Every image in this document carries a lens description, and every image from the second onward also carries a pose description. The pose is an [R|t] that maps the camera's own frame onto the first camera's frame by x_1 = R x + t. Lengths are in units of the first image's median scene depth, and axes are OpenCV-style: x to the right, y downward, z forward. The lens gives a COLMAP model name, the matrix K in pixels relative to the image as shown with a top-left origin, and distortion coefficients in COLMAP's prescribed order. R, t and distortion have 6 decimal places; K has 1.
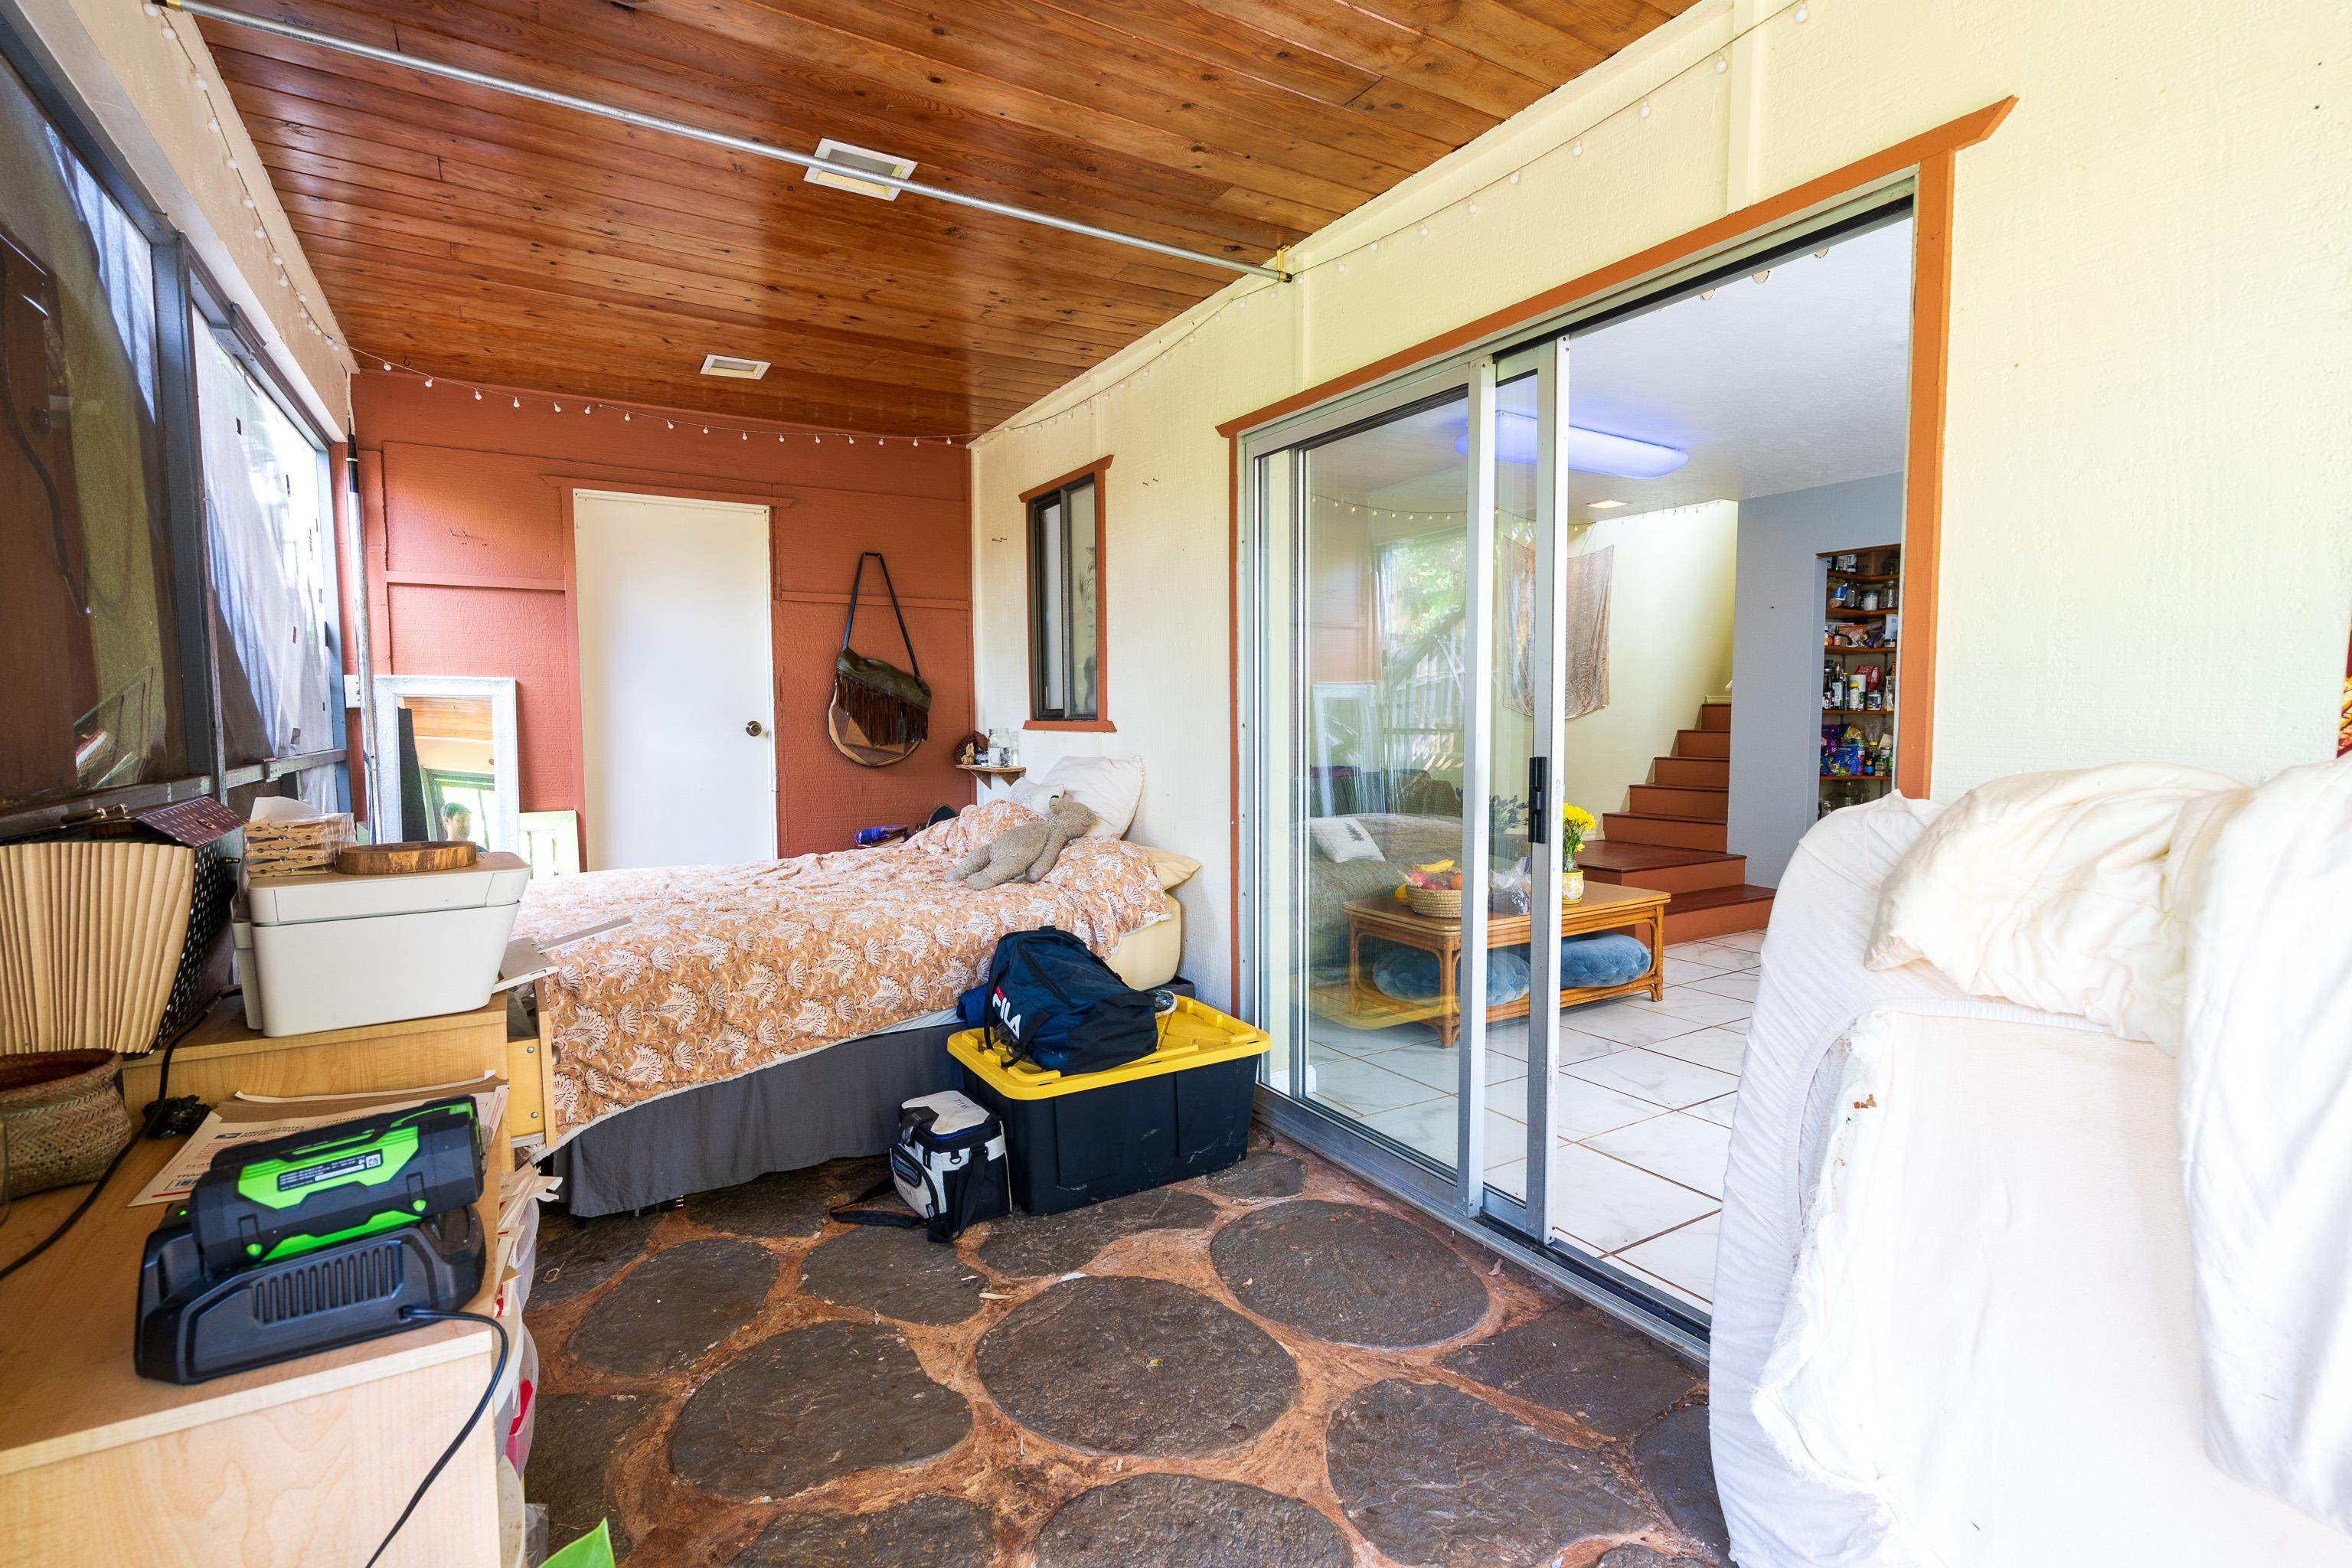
lens RADIAL K [[1076.8, 0, 1171.1], [0, 1076.8, 777.5], [0, 0, 1]] dist [-0.000446, -0.000148]
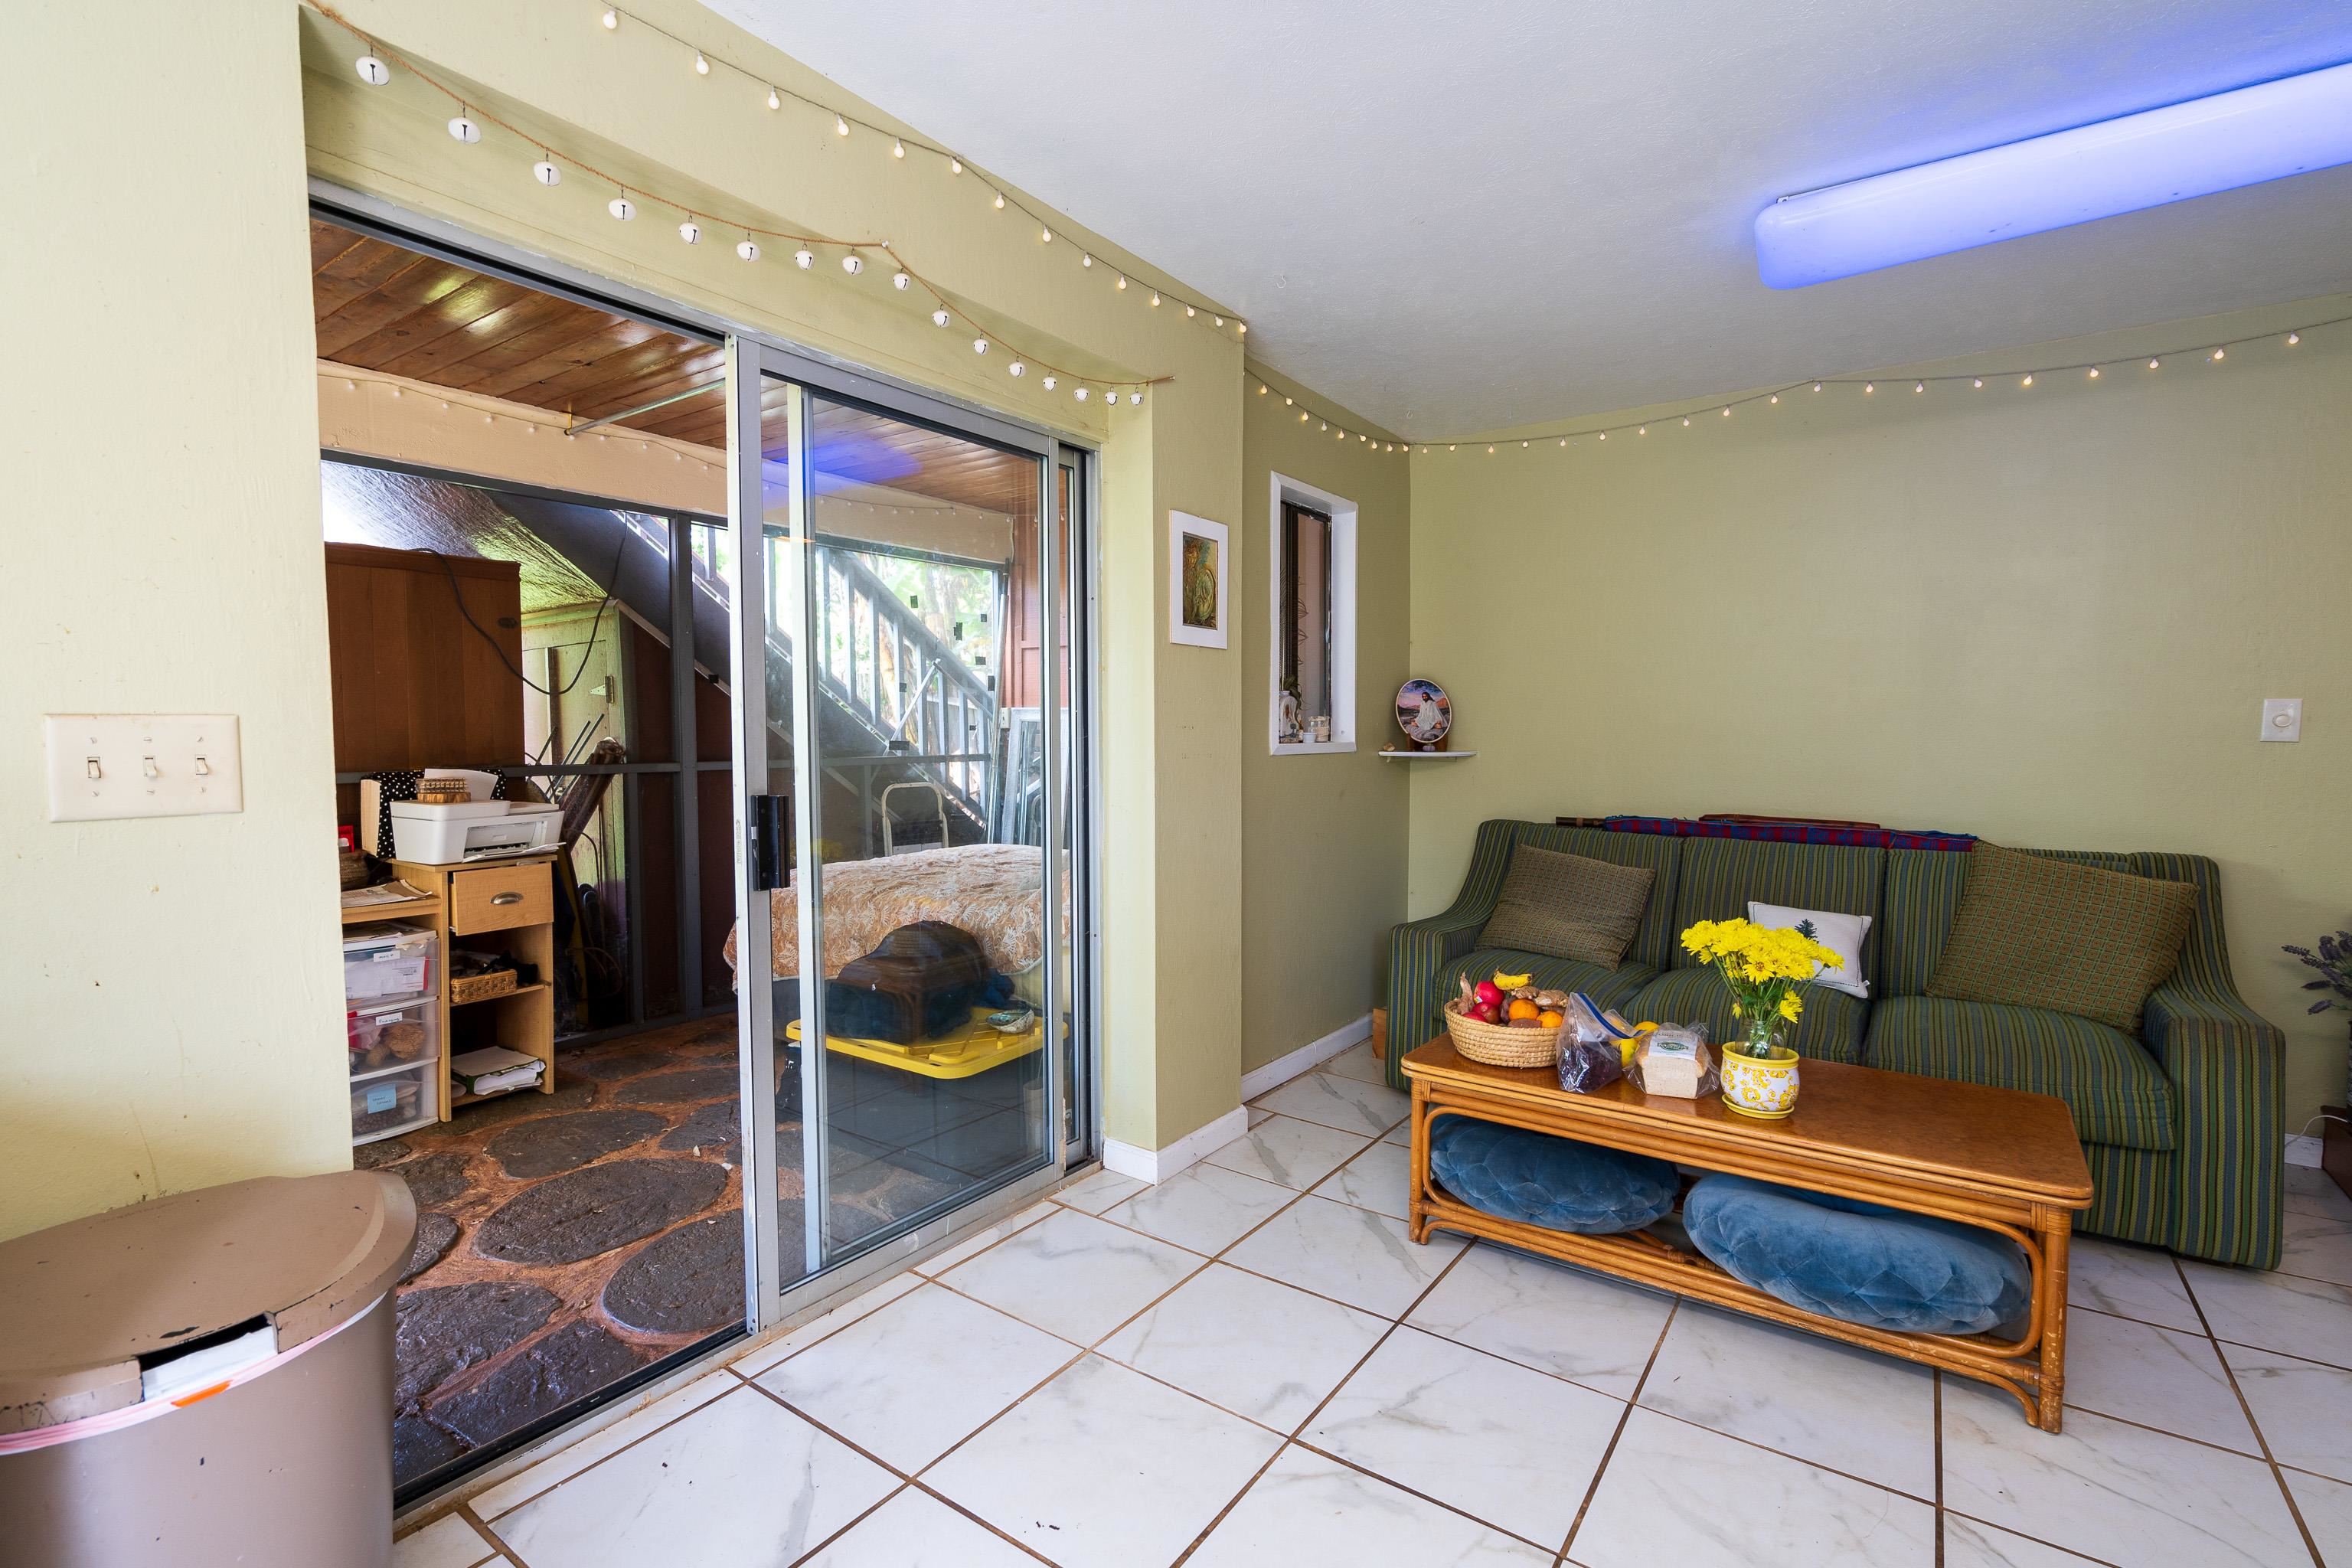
lens RADIAL K [[1076.8, 0, 1168.6], [0, 1076.8, 780.7], [0, 0, 1]] dist [-0.000446, -0.000148]
pose [[0.397594, 0.050548, -0.916168, 1.448223], [-0.056568, 0.997932, 0.030510, -0.088516], [0.915816, 0.039695, 0.399631, 1.049036]]
